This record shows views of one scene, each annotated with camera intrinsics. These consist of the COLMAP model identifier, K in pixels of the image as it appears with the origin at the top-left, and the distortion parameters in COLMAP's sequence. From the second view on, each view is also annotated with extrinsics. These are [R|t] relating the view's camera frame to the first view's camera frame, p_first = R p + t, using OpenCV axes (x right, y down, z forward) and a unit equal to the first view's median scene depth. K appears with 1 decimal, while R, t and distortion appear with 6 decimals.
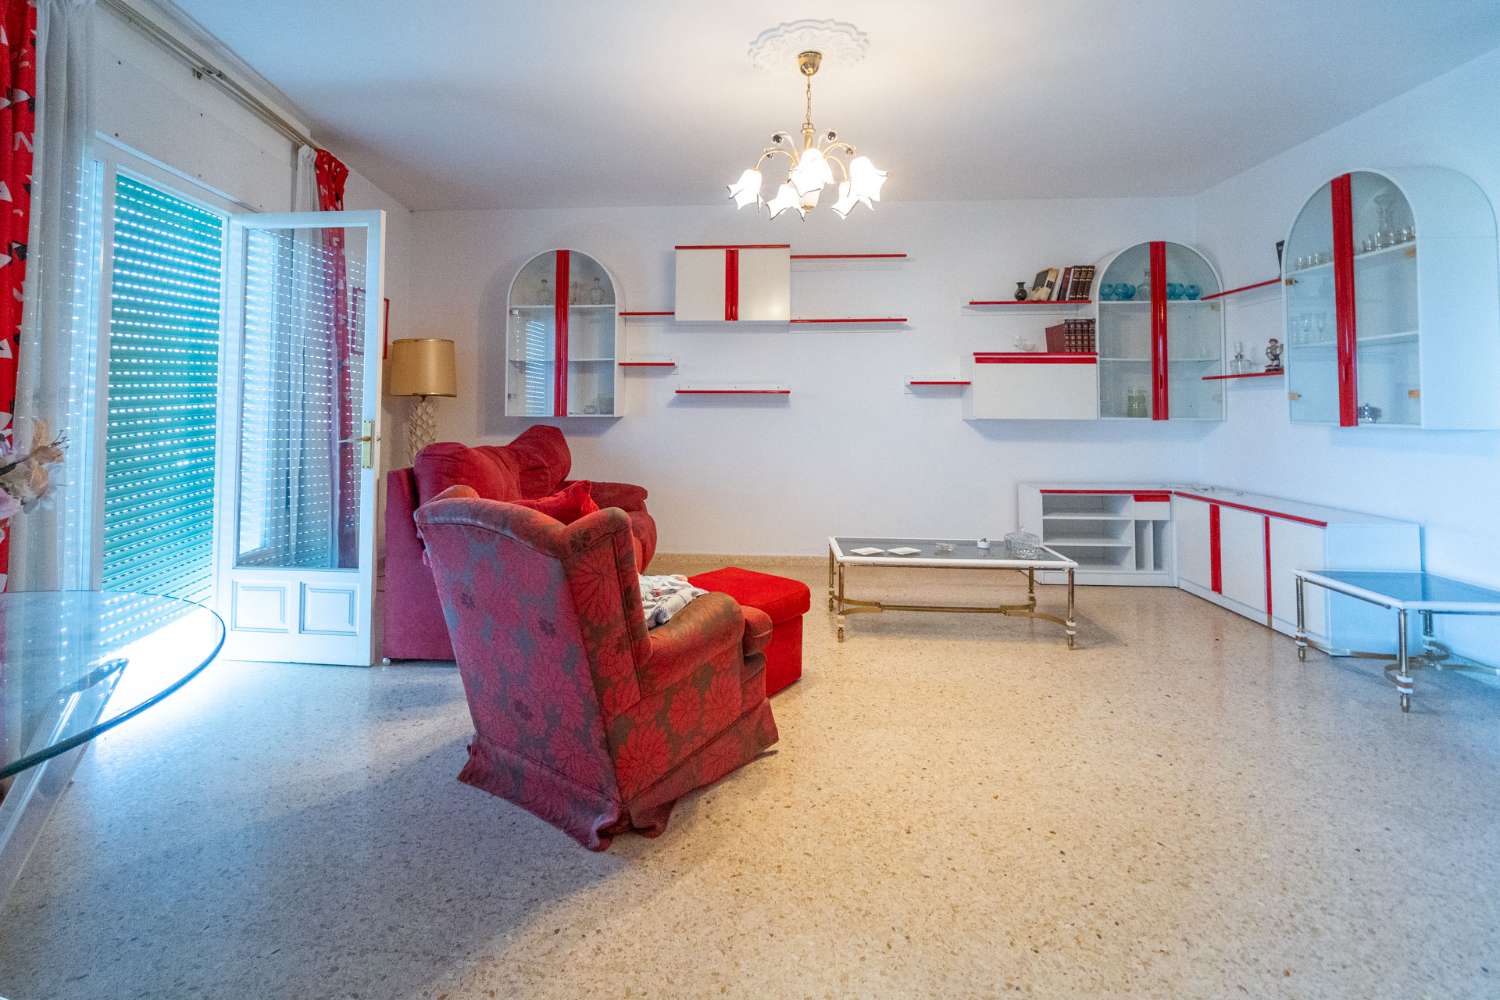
lens RADIAL K [[700.1, 0, 747.6], [0, 700.1, 428.3], [0, 0, 1]] dist [-0.006495, 0.002180]
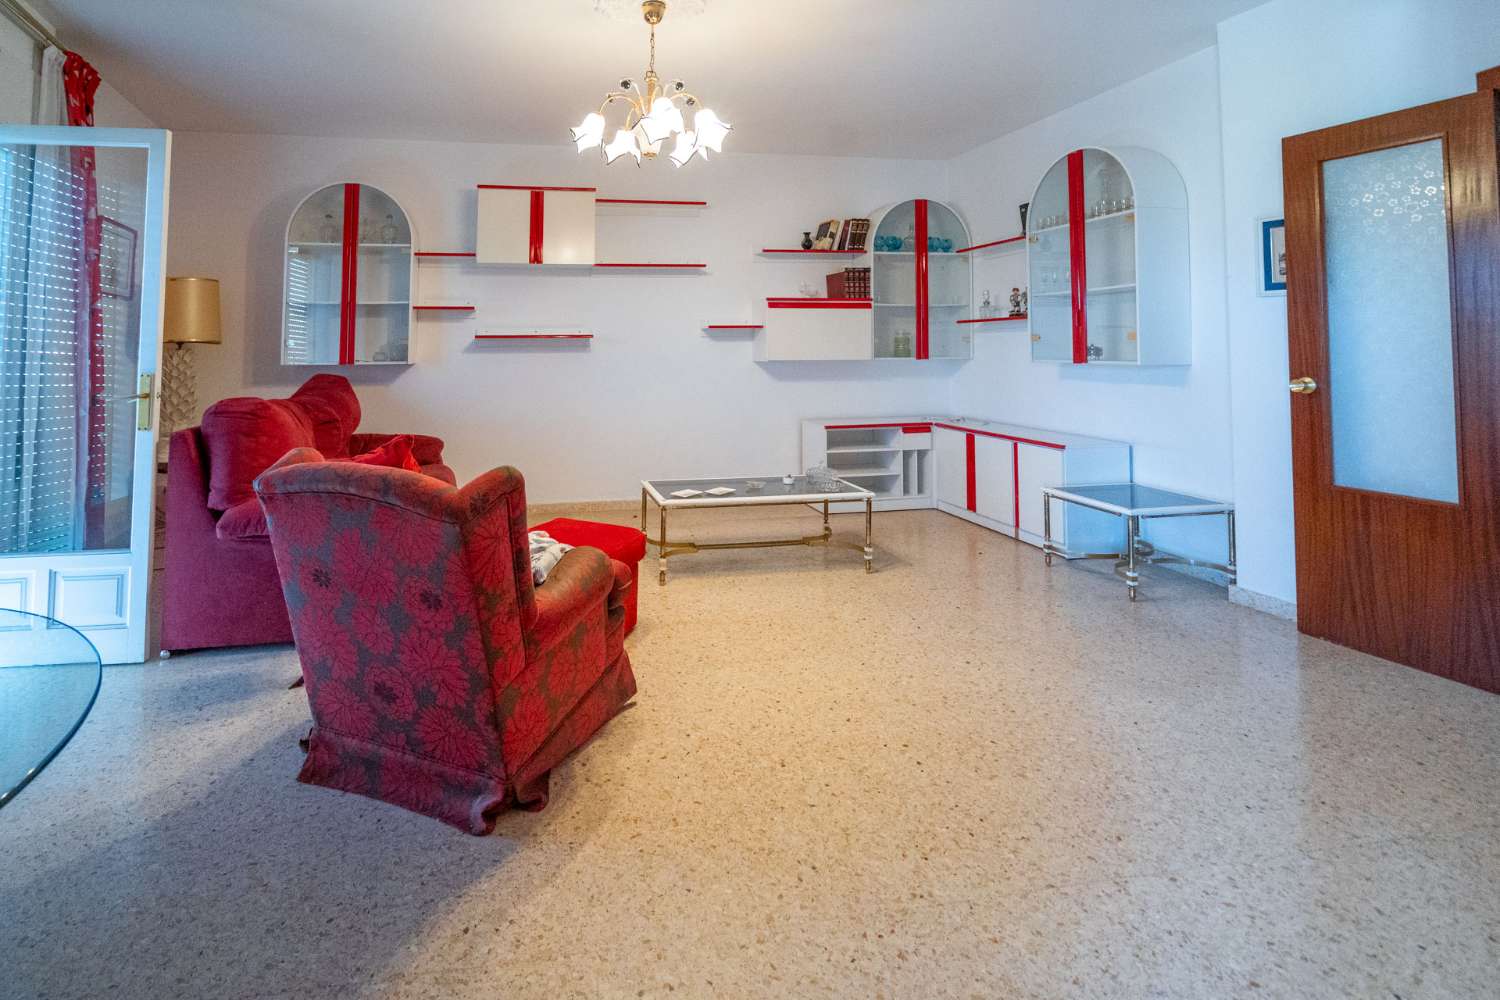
lens RADIAL K [[700.1, 0, 670.3], [0, 700.1, 363.5], [0, 0, 1]] dist [-0.006495, 0.002180]
pose [[0.971932, -0.014466, 0.234818, -0.107289], [0.016481, 0.999842, -0.006618, -0.007634], [-0.234686, 0.010302, 0.972017, 0.018044]]
